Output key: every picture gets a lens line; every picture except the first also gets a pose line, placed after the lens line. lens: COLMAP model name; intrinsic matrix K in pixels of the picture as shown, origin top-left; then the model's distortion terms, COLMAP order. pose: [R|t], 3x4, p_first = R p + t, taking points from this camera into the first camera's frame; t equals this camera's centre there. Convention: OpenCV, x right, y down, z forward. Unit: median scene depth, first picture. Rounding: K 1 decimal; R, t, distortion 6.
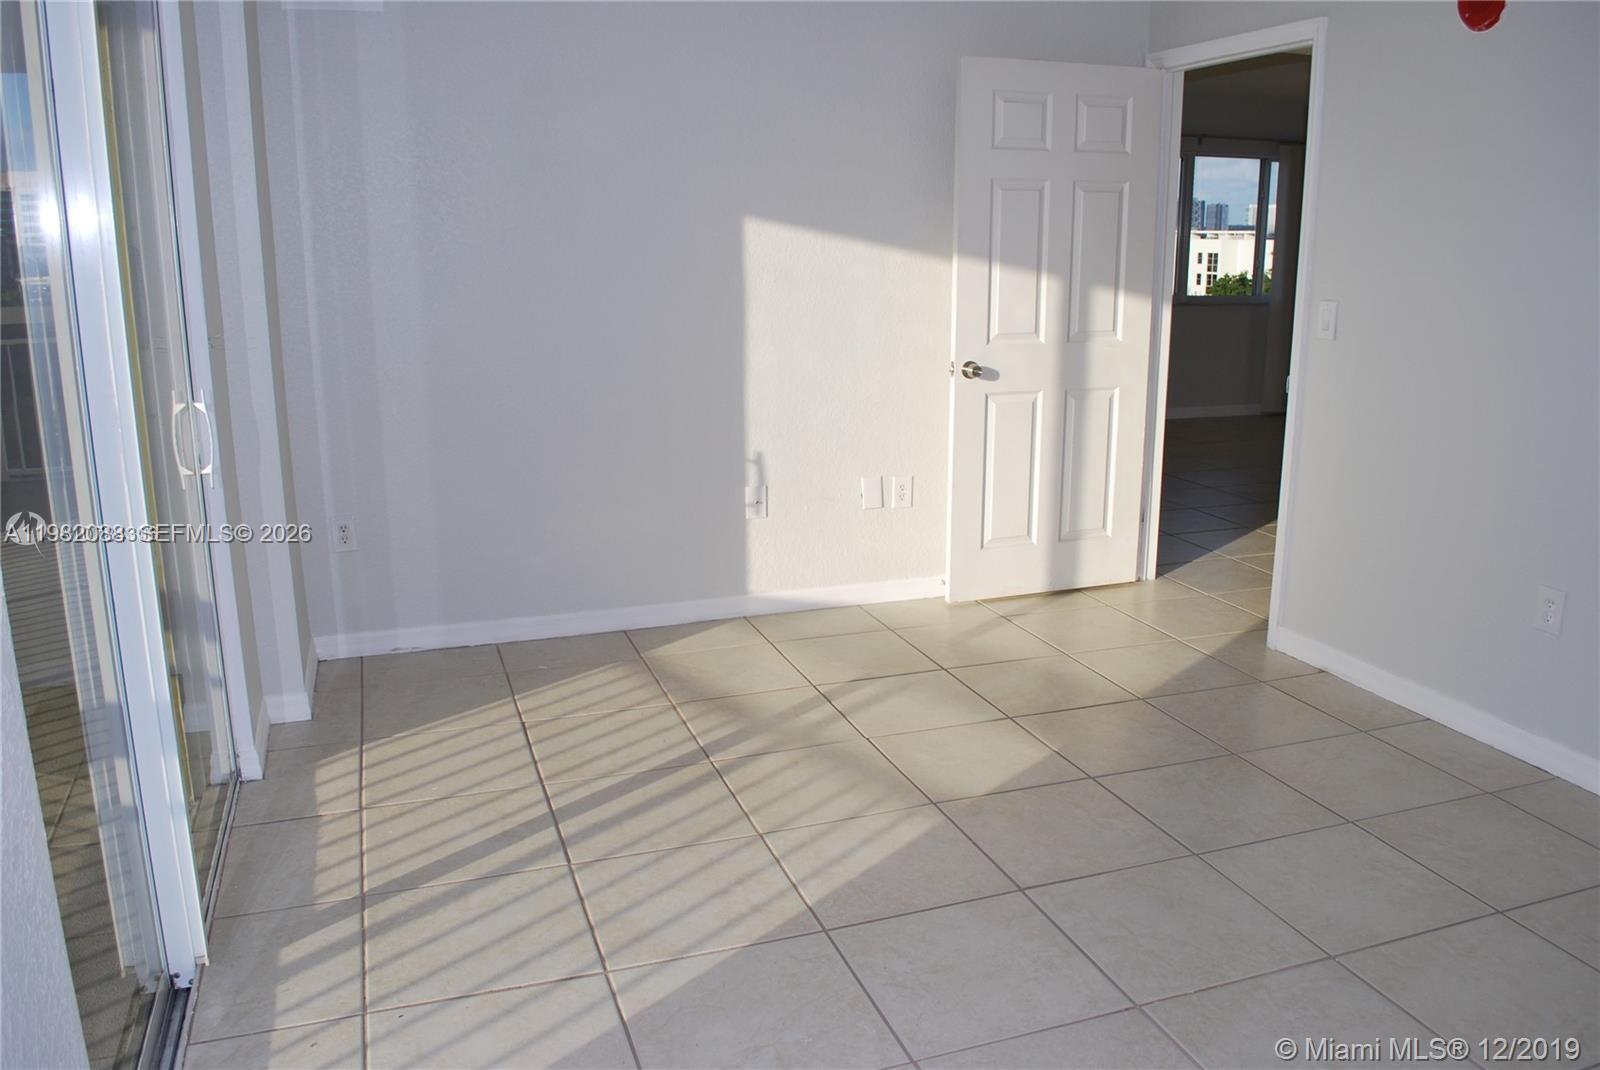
lens RADIAL K [[1259.0, 0, 808.6], [0, 1259.0, 538.8], [0, 0, 1]] dist [-0.079088, 0.006364]
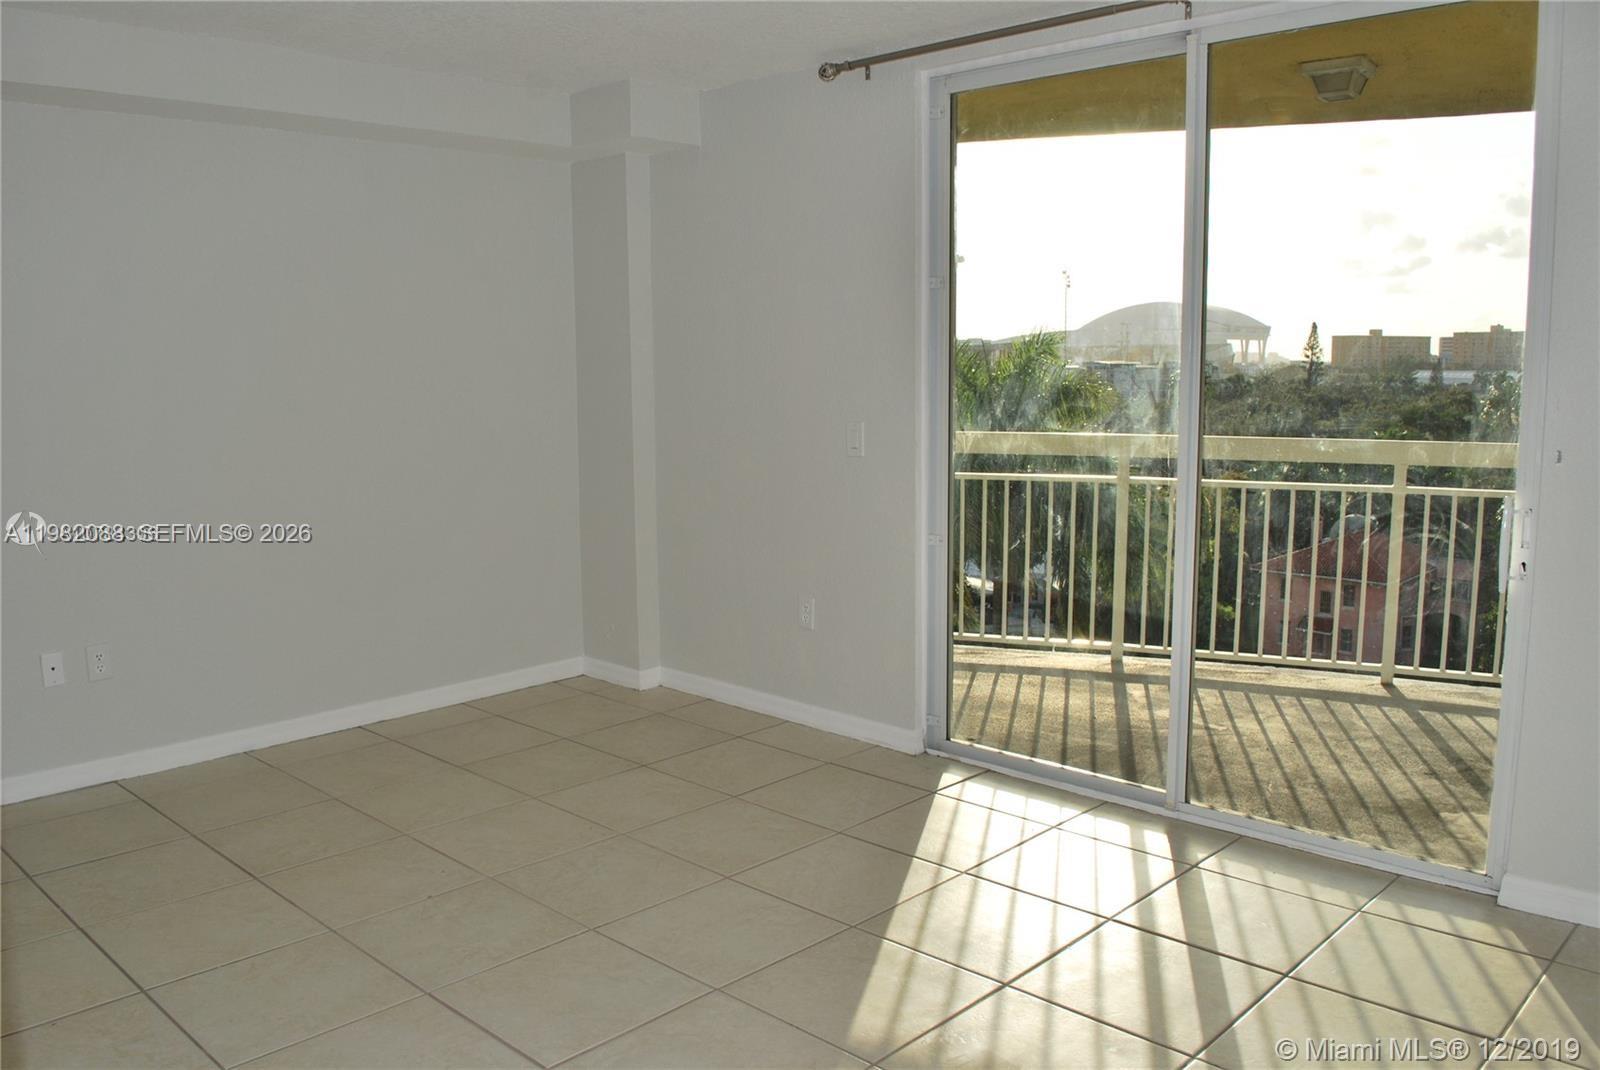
lens RADIAL K [[1259.0, 0, 808.6], [0, 1259.0, 538.8], [0, 0, 1]] dist [-0.079088, 0.006364]
pose [[-0.885435, 0.089183, -0.456126, 0.492458], [-0.084905, 0.933862, 0.347410, -0.394948], [0.456942, 0.346336, -0.819302, 1.565180]]
